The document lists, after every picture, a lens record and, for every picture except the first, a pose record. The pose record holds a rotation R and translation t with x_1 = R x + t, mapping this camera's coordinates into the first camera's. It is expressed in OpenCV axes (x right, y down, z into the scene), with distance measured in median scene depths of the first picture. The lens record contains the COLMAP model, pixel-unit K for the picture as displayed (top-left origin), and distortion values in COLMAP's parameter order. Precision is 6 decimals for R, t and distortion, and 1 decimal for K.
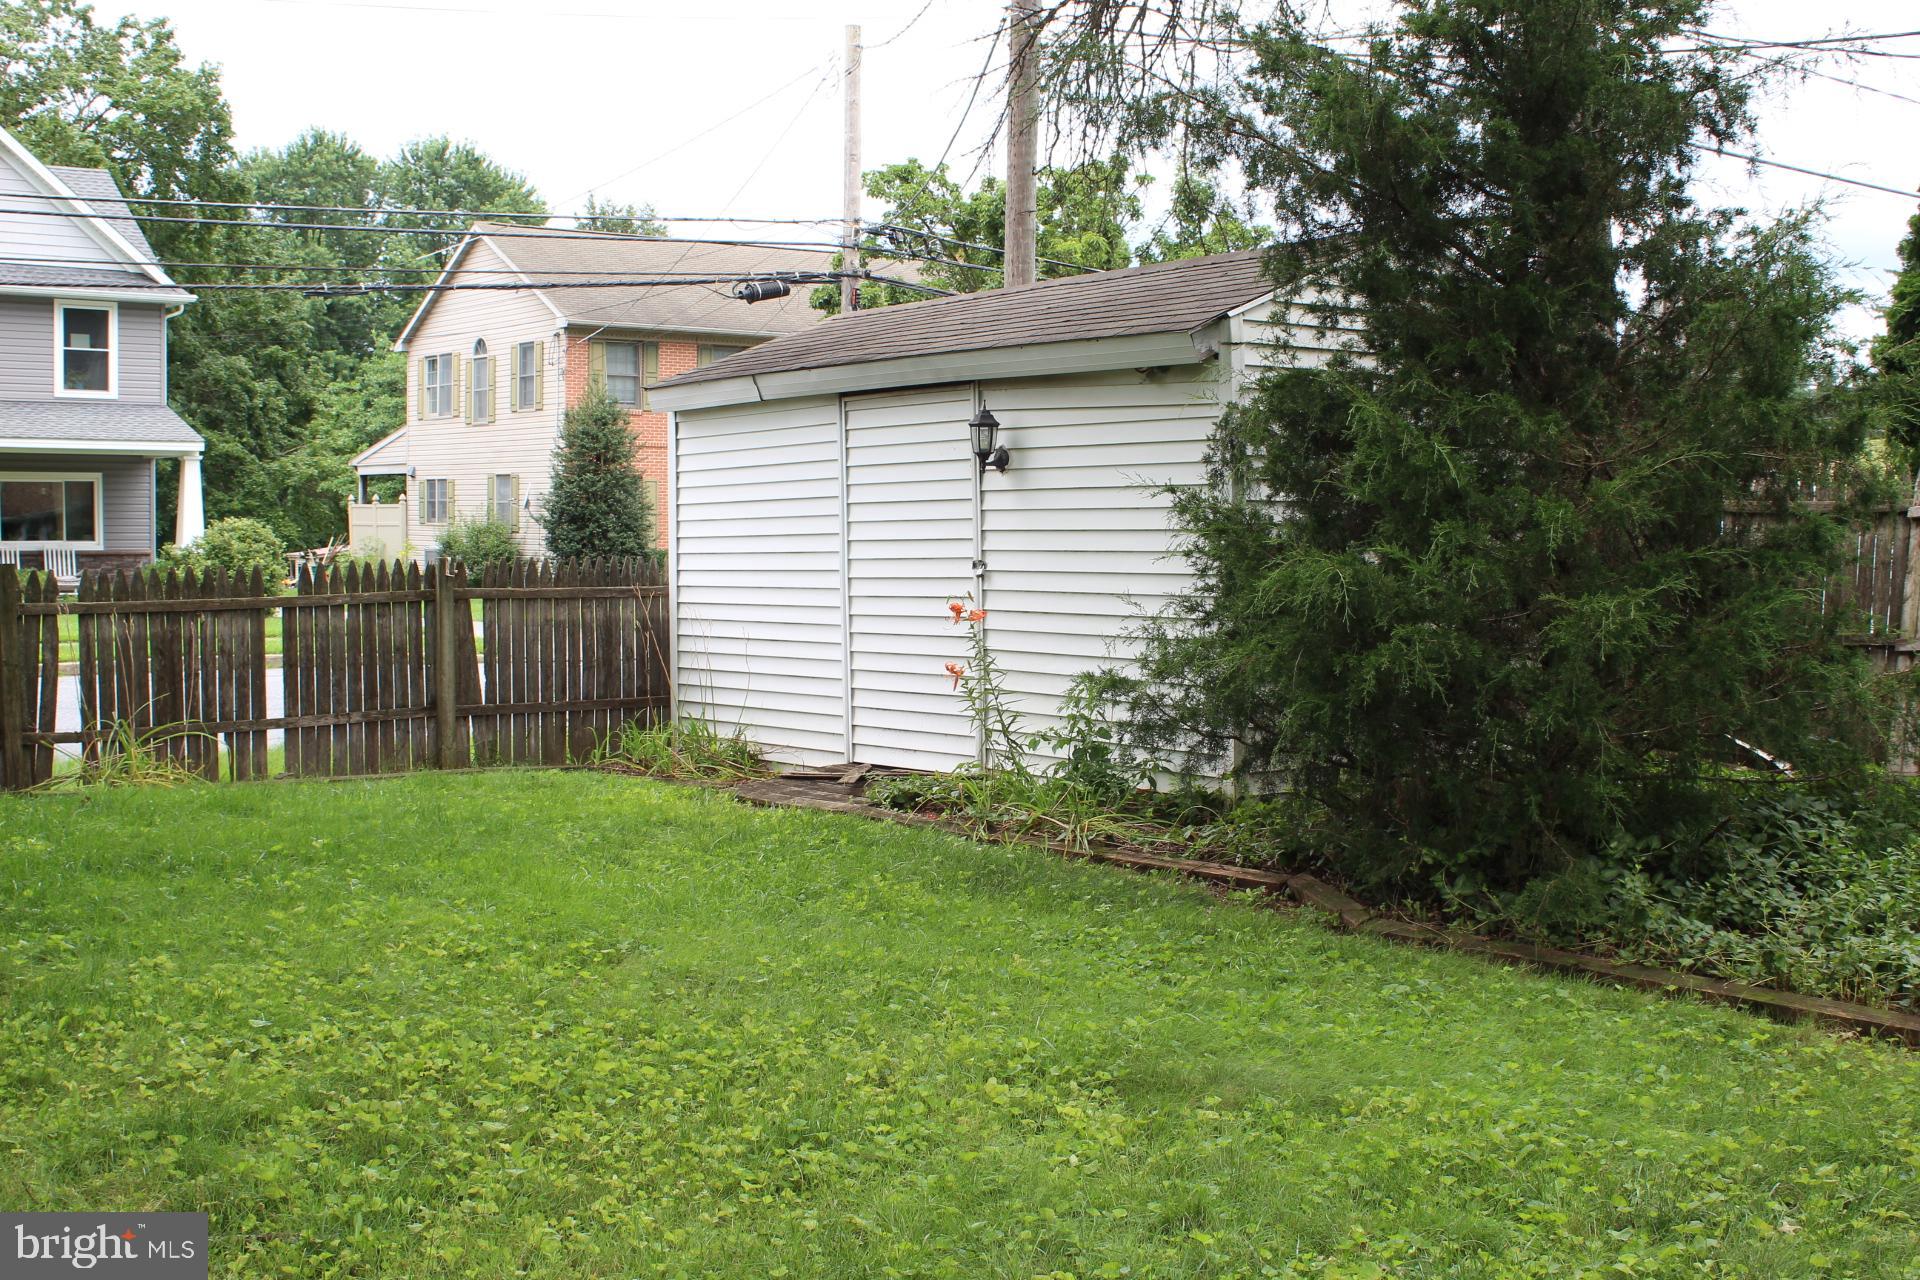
lens RADIAL K [[2269.0, 0, 960.0], [0, 2269.0, 640.0], [0, 0, 1]] dist [-0.139752, 0.173741]
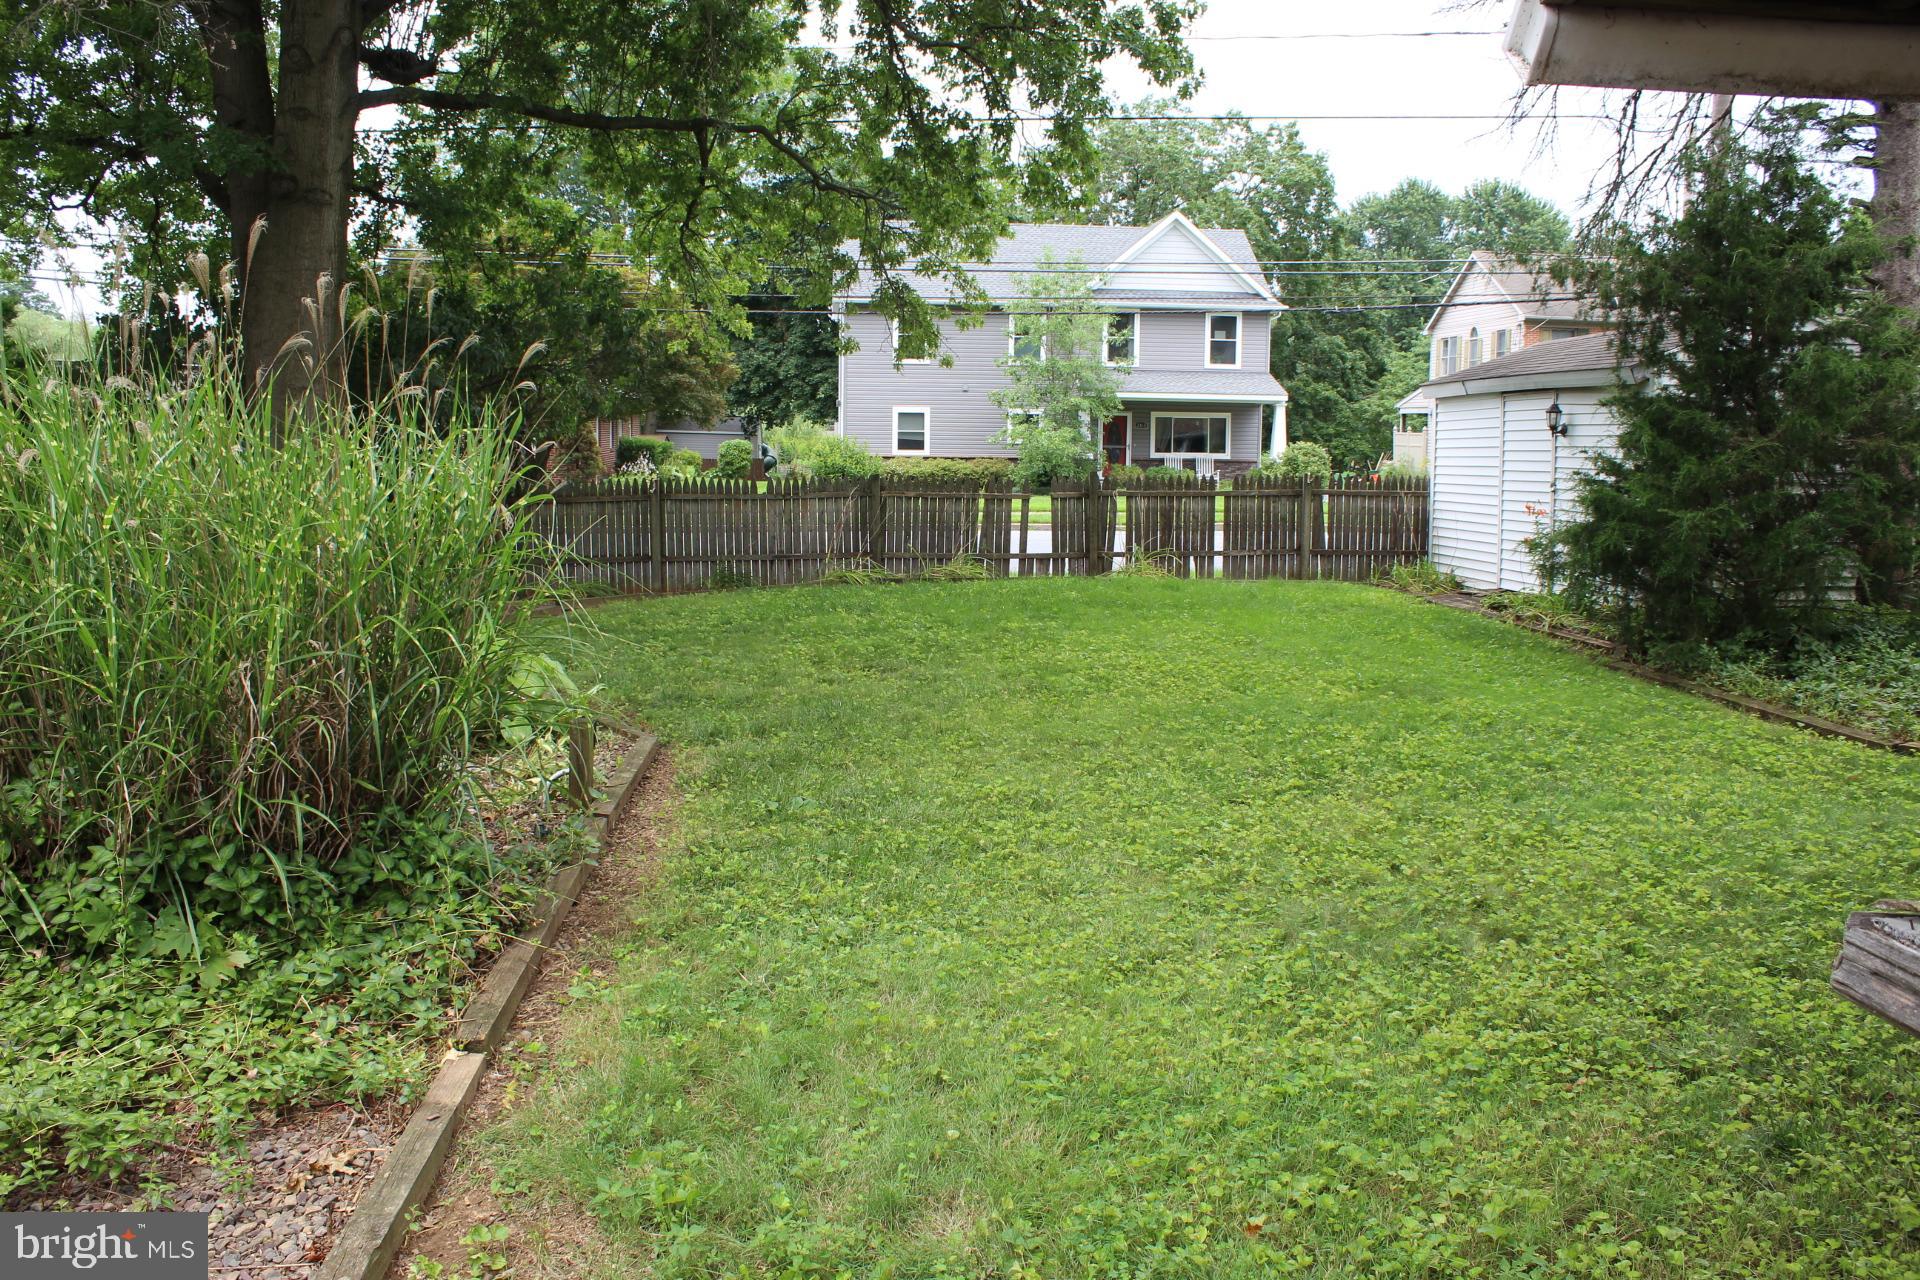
lens RADIAL K [[1616.7, 0, 960.0], [0, 1616.7, 640.0], [0, 0, 1]] dist [-0.153550, -0.000204]
pose [[0.837197, 0.073138, -0.541988, 0.114144], [-0.032151, 0.995885, 0.084727, -0.000207], [0.545955, -0.053508, 0.836104, -0.136114]]
